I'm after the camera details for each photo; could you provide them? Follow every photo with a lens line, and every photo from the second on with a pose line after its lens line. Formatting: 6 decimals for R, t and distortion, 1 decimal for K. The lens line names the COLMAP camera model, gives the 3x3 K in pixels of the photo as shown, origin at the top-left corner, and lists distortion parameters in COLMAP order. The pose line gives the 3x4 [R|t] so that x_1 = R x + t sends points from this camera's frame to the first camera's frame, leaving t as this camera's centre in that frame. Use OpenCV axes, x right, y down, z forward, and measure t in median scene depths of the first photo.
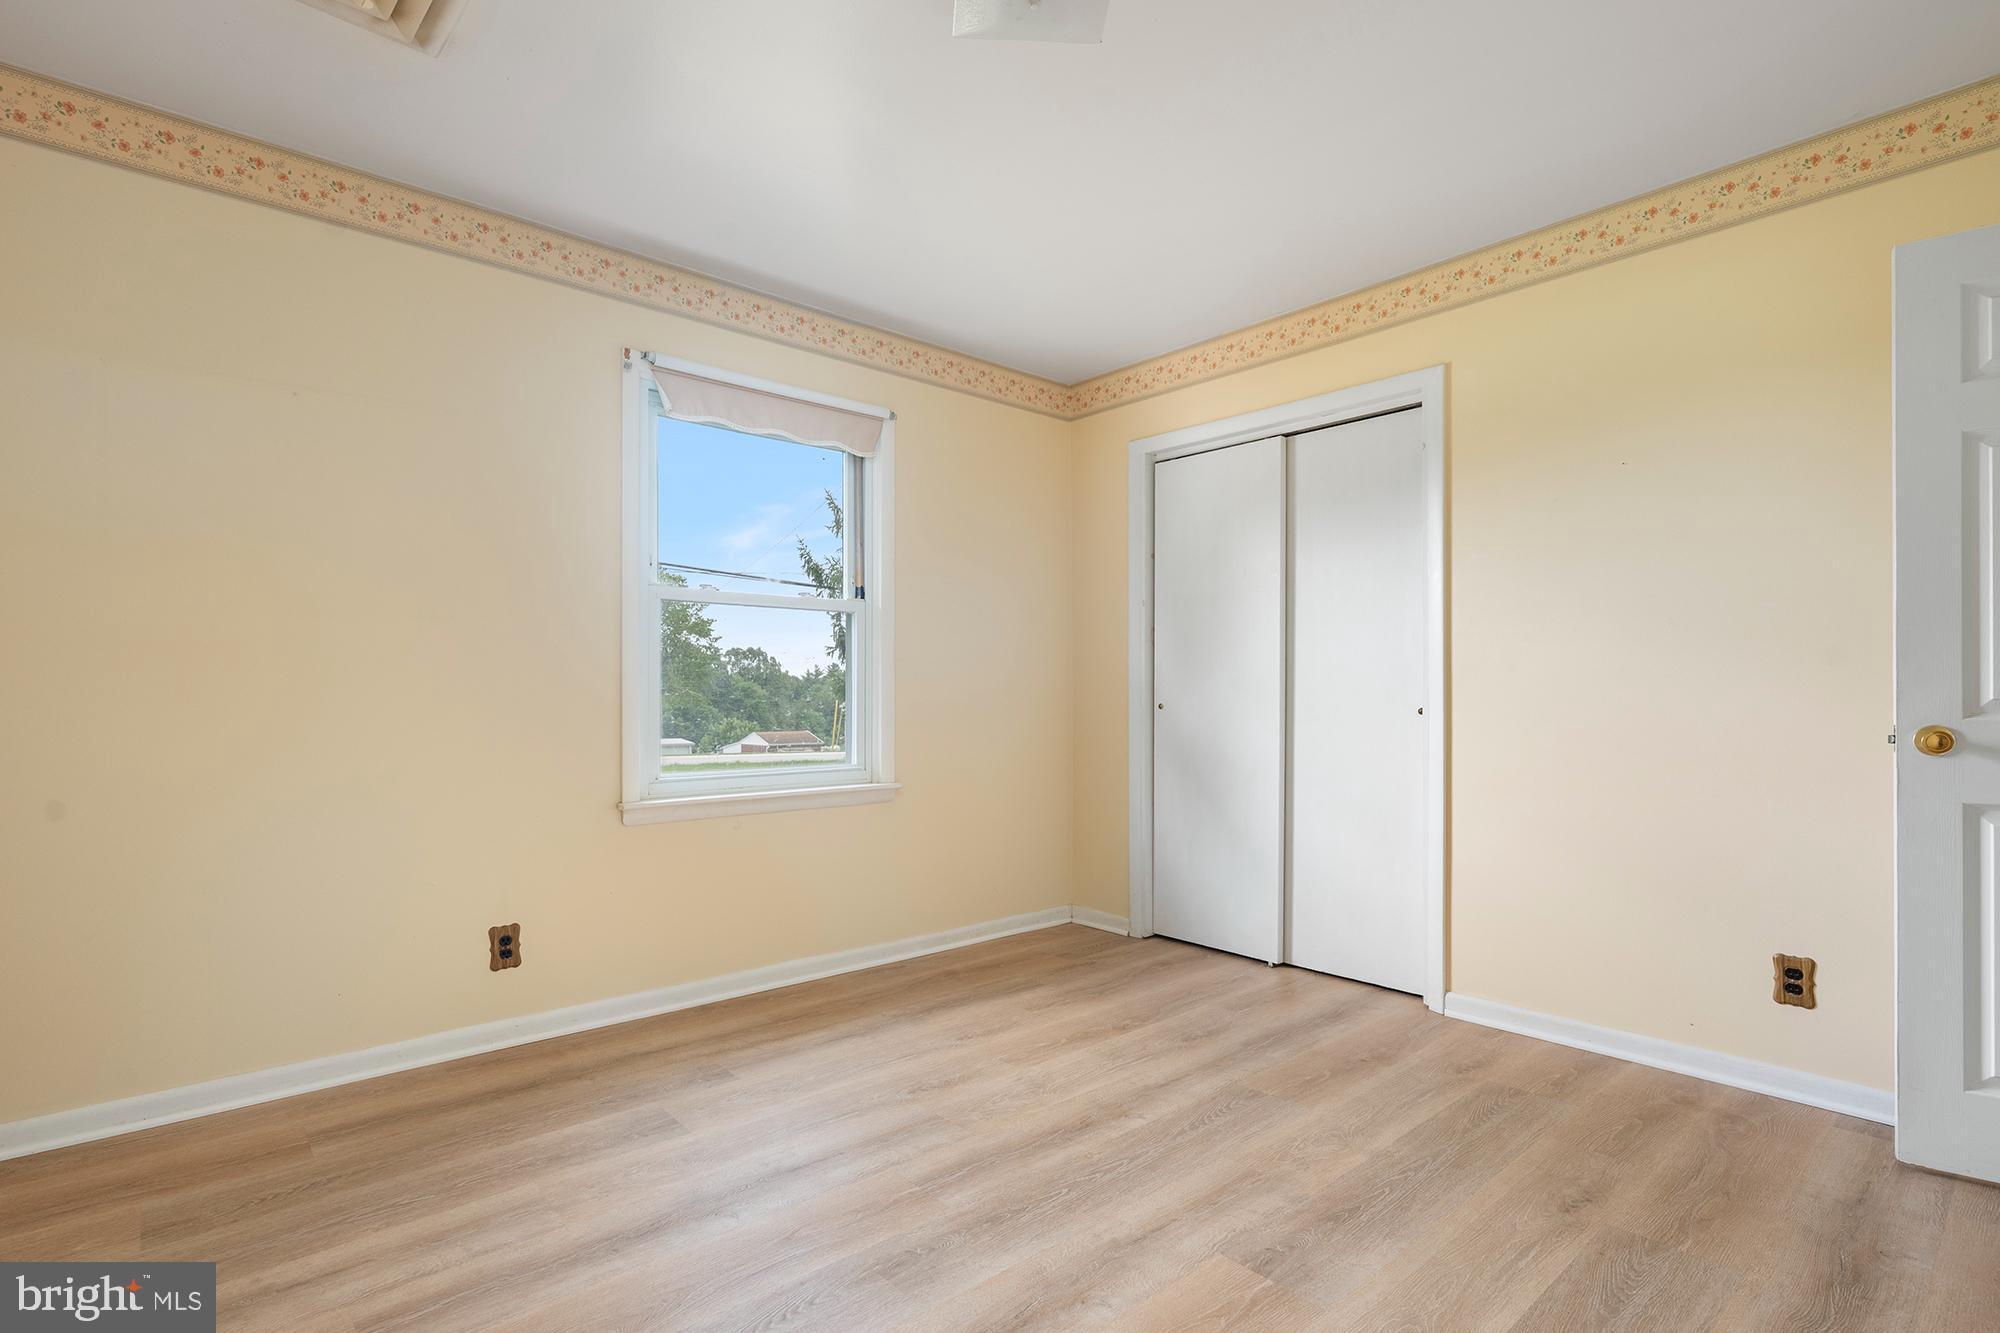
lens RADIAL K [[964.0, 0, 1007.8], [0, 964.0, 681.7], [0, 0, 1]] dist [-0.003427, 0.000317]
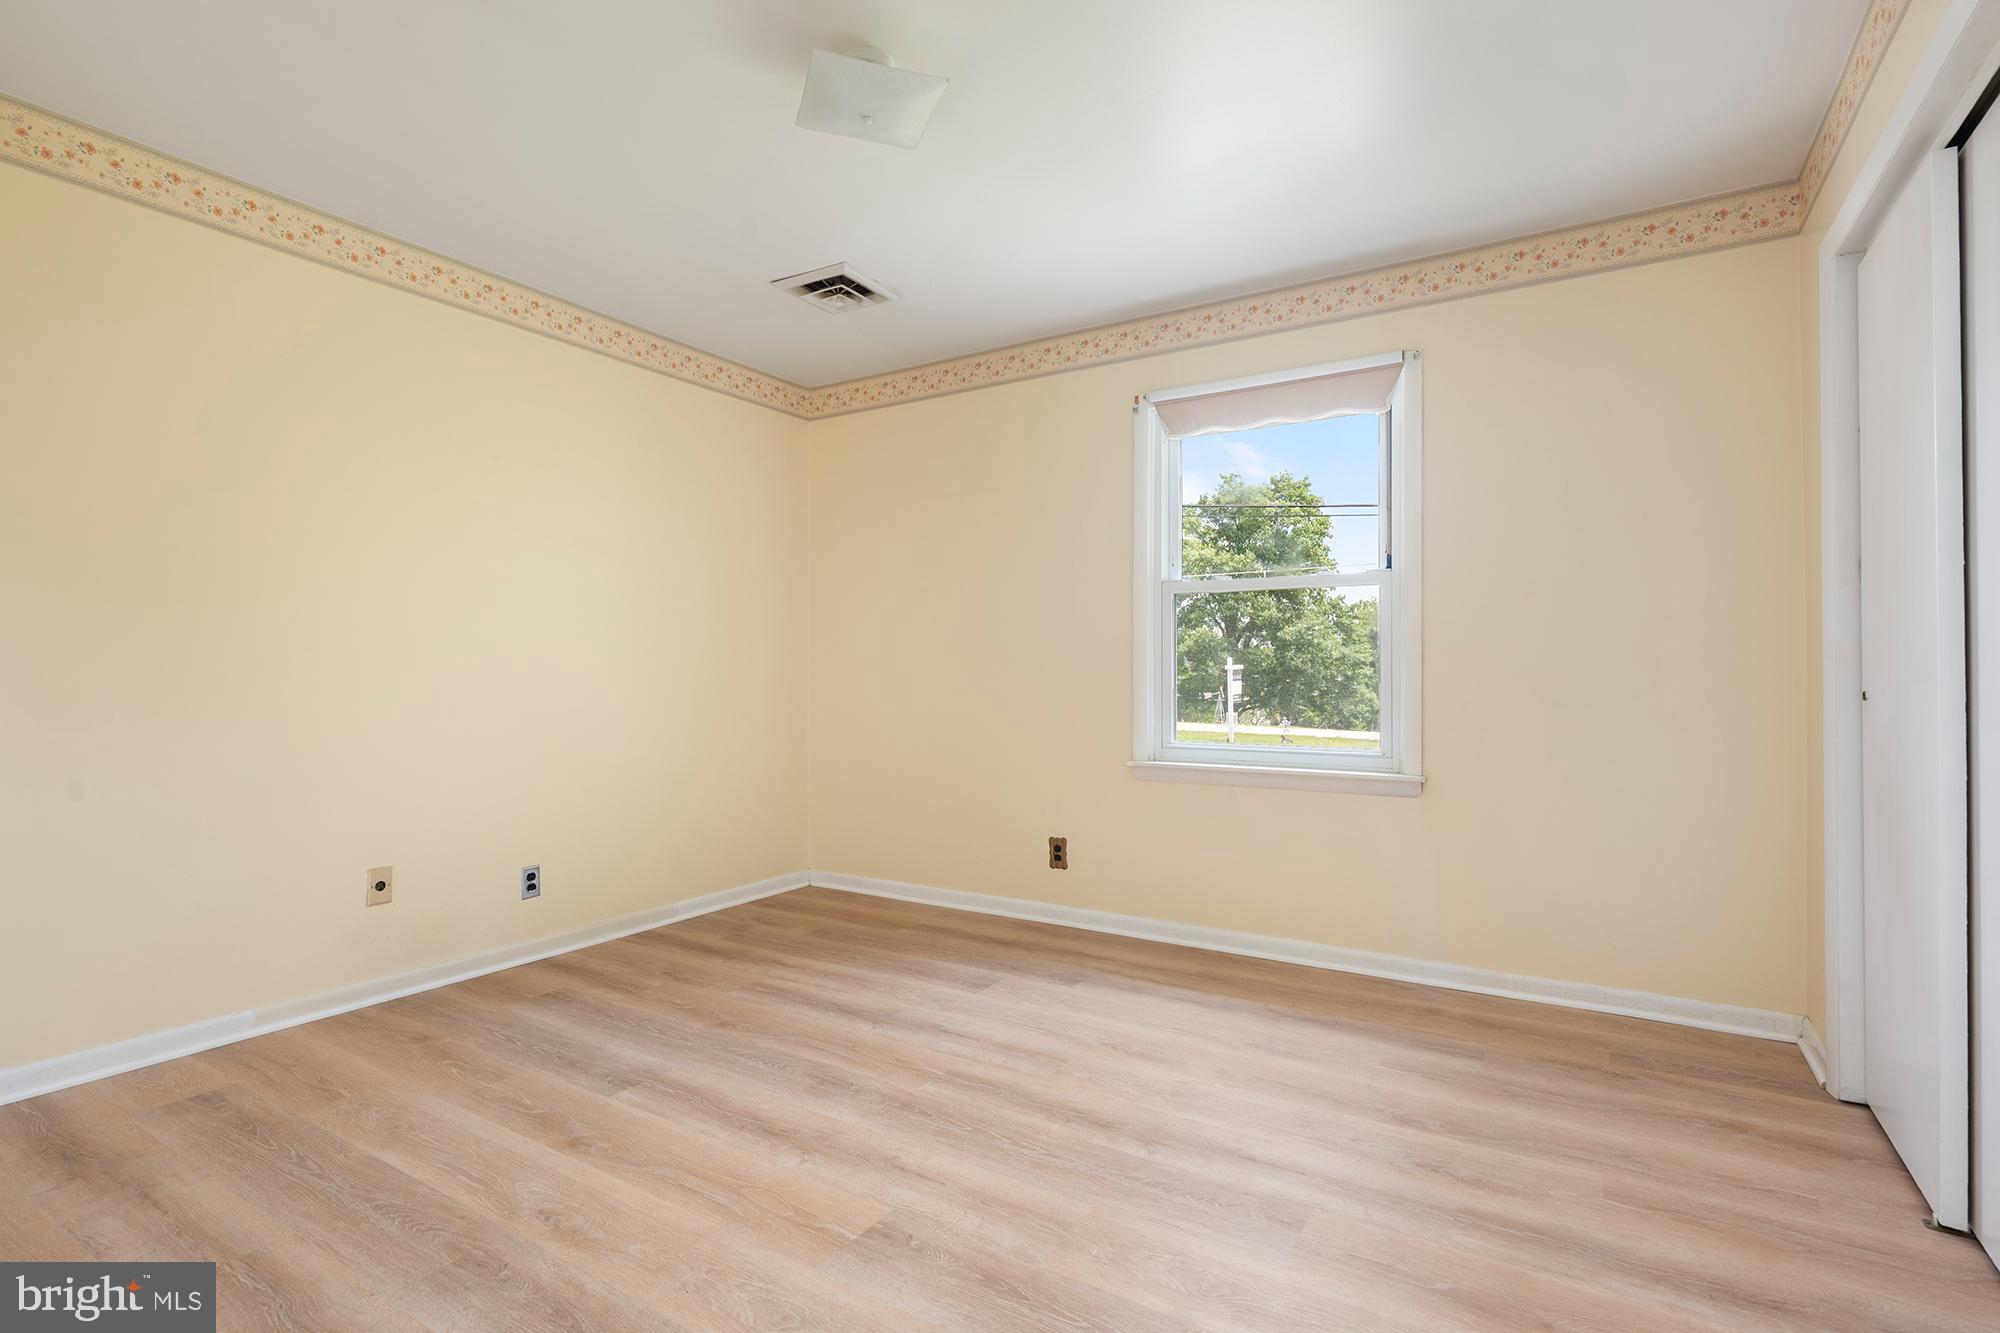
lens RADIAL K [[964.0, 0, 999.3], [0, 964.0, 648.2], [0, 0, 1]] dist [-0.003427, 0.000317]
pose [[0.274335, -0.024060, -0.961333, 0.819746], [0.012652, 0.999691, -0.021409, 0.004676], [0.961551, -0.006289, 0.274555, 0.532376]]
